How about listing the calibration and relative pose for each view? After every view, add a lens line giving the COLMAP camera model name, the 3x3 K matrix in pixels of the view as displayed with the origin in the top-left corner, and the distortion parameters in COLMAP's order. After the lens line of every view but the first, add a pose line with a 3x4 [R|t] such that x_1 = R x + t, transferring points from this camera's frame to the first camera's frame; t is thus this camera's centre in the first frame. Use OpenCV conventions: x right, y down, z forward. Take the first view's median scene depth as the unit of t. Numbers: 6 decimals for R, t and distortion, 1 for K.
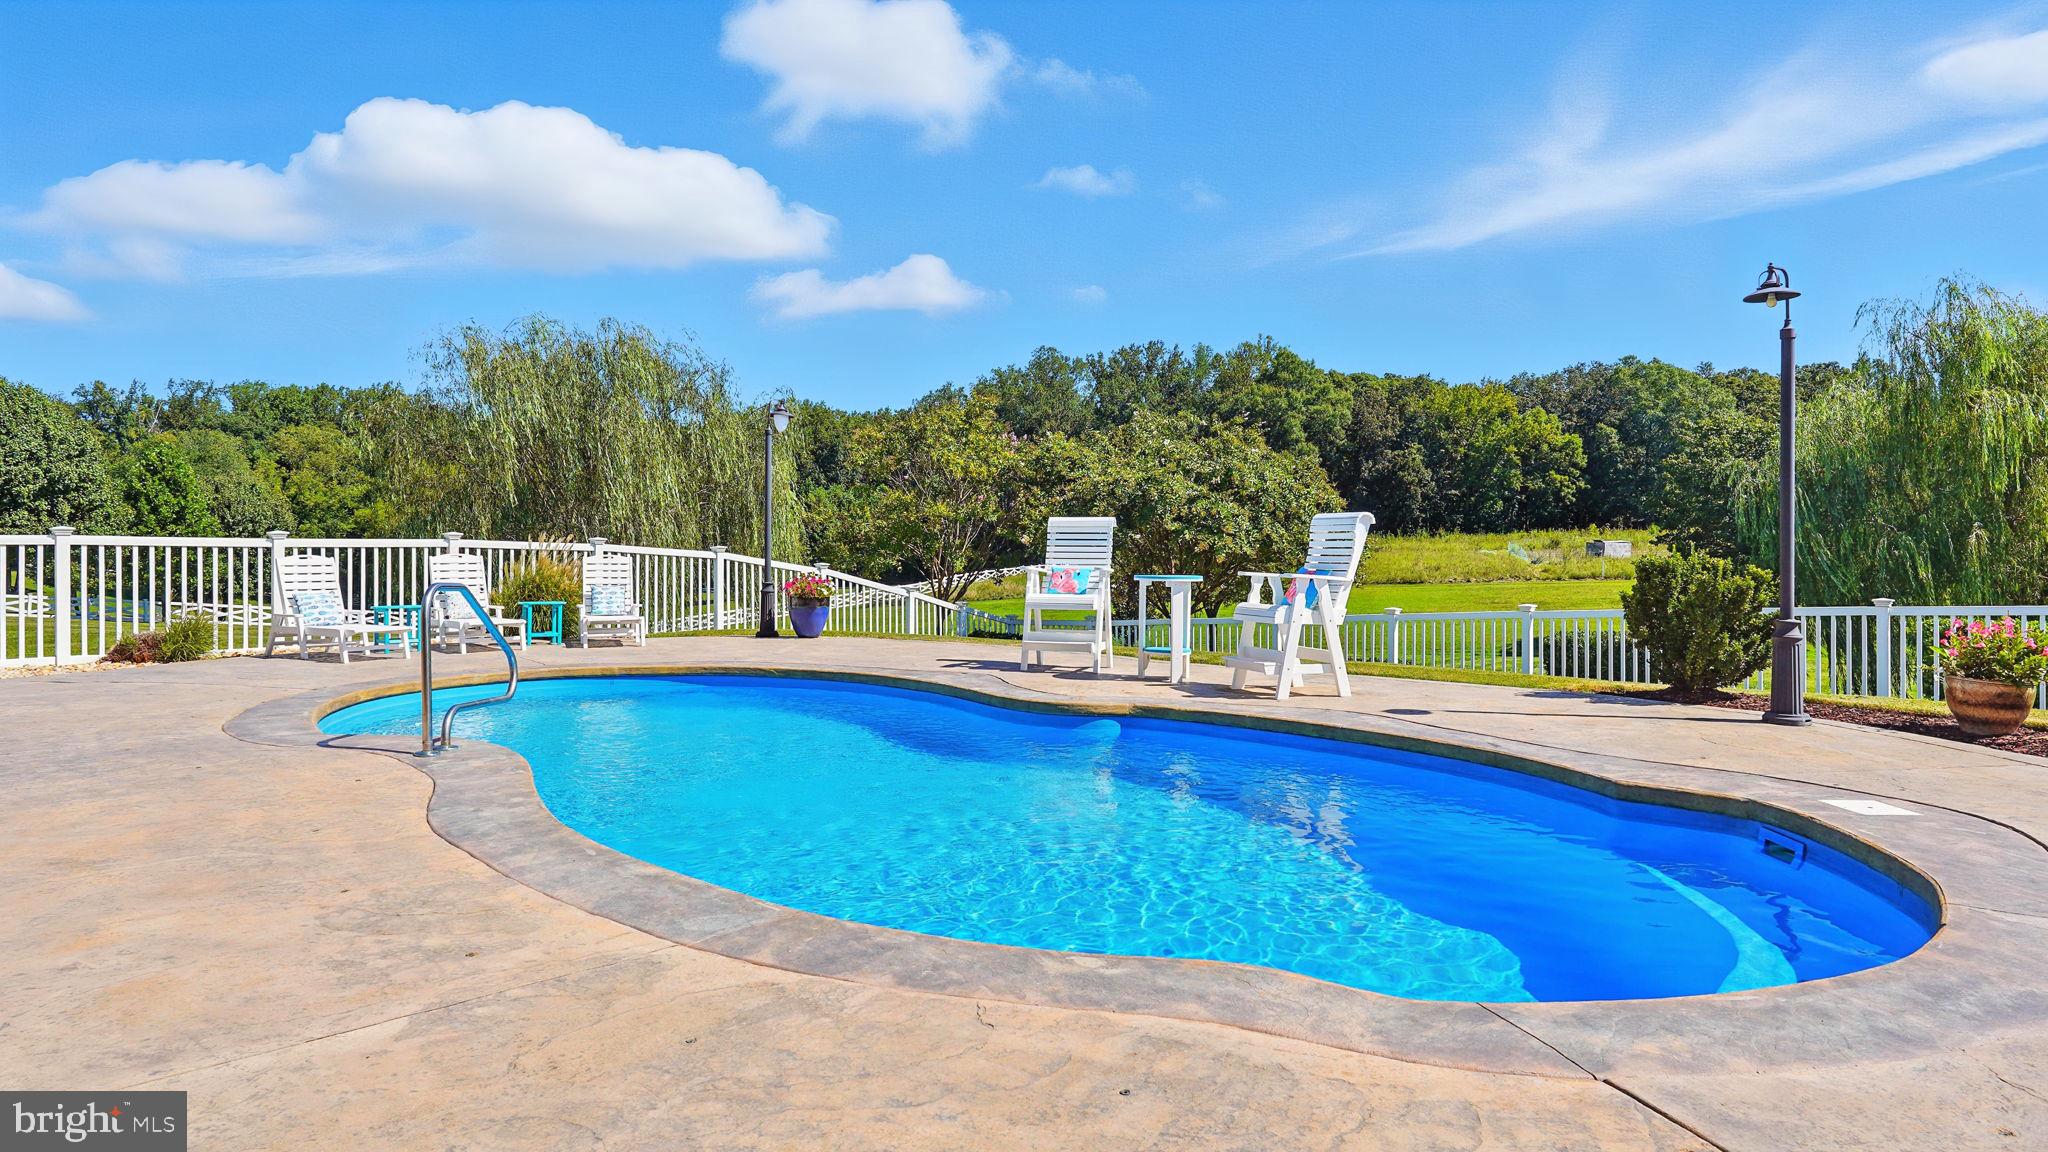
lens RADIAL K [[1226.0, 0, 1029.0], [0, 1226.0, 565.3], [0, 0, 1]] dist [0.000501, -0.000237]
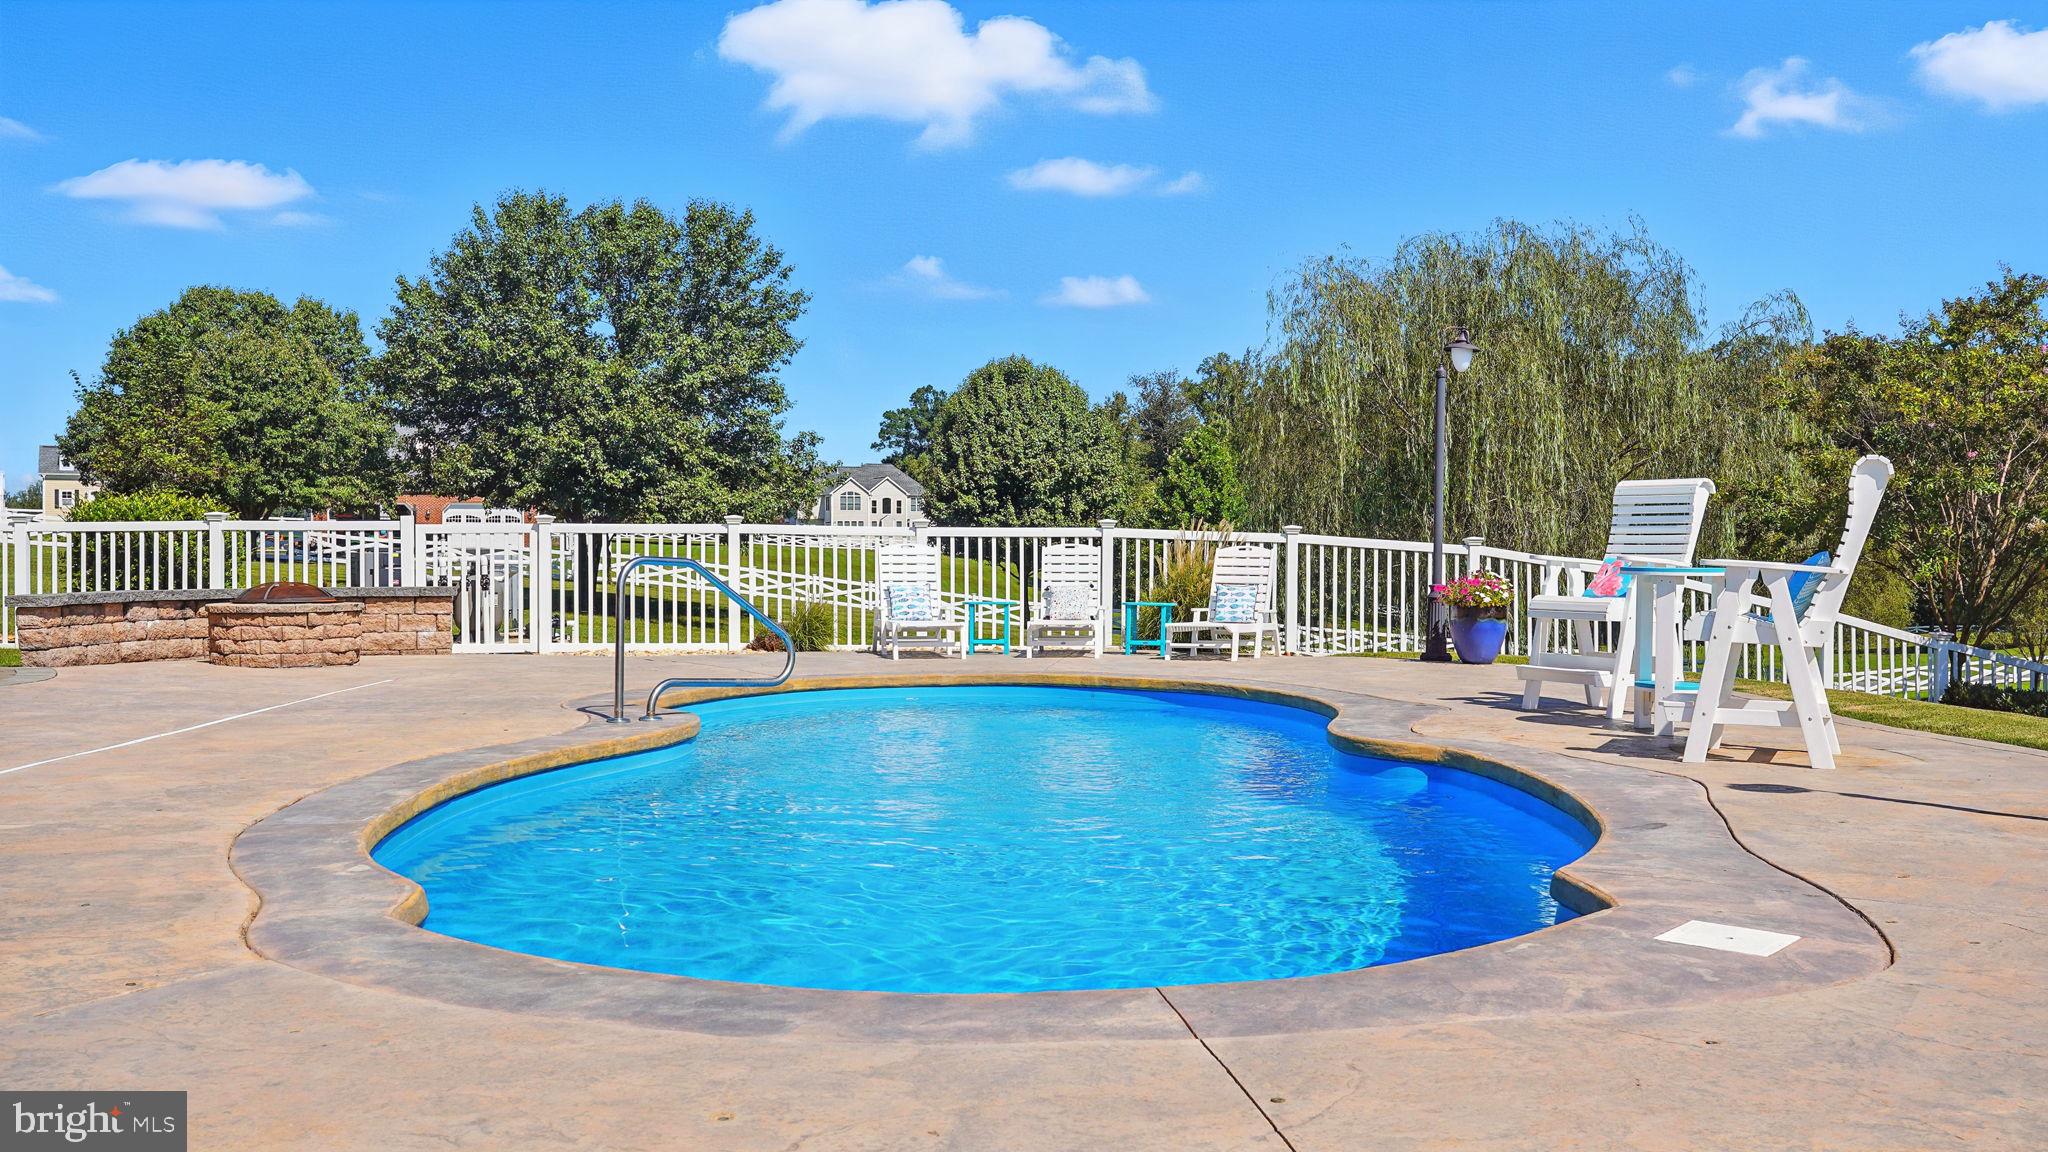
lens RADIAL K [[1870.8, 0, 1024.0], [0, 1870.8, 576.0], [0, 0, 1]] dist [-0.009498, -0.008773]
pose [[0.718431, 0.009796, -0.695530, 0.115447], [-0.012801, 0.999918, 0.000861, 0.003447], [0.695481, 0.008284, 0.718497, 0.015087]]
